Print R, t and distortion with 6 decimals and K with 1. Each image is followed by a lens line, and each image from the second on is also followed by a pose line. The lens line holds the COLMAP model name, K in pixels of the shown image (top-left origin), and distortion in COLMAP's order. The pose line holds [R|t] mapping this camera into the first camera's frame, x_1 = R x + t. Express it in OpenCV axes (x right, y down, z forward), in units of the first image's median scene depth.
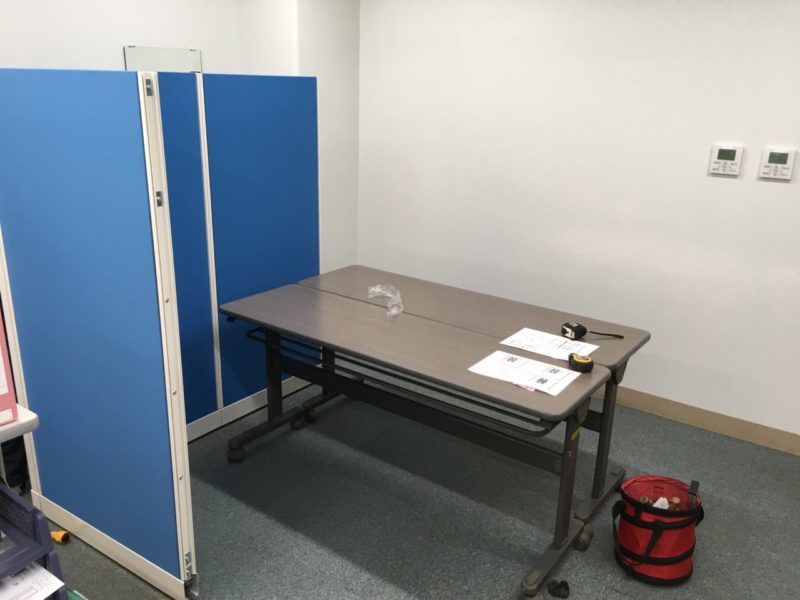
lens RADIAL K [[709.3, 0, 405.2], [0, 709.3, 300.3], [0, 0, 1]] dist [0.100851, -0.069799]
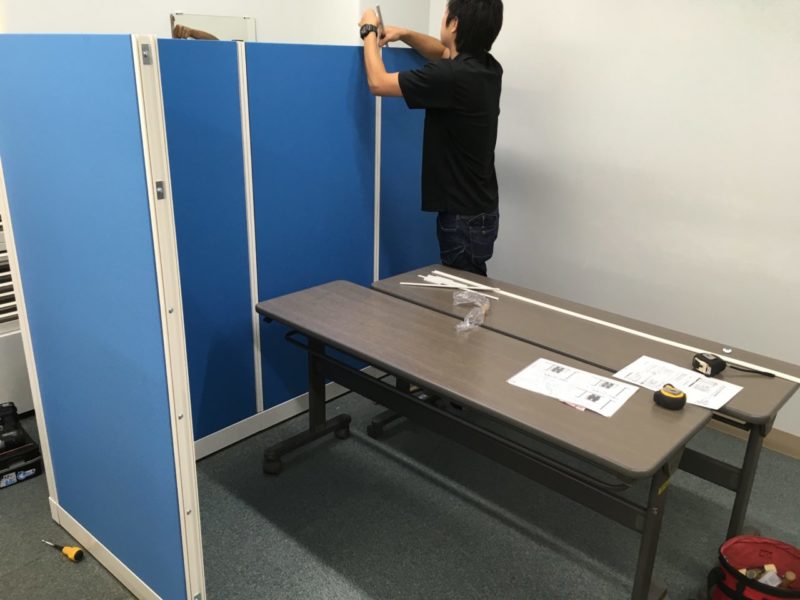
lens RADIAL K [[709.3, 0, 399.5], [0, 709.3, 302.1], [0, 0, 1]] dist [0.100851, -0.069799]
pose [[0.992920, 0.038650, -0.112320, 0.021956], [-0.034849, 0.998758, 0.035613, -0.036470], [0.113557, -0.031446, 0.993034, 0.143087]]
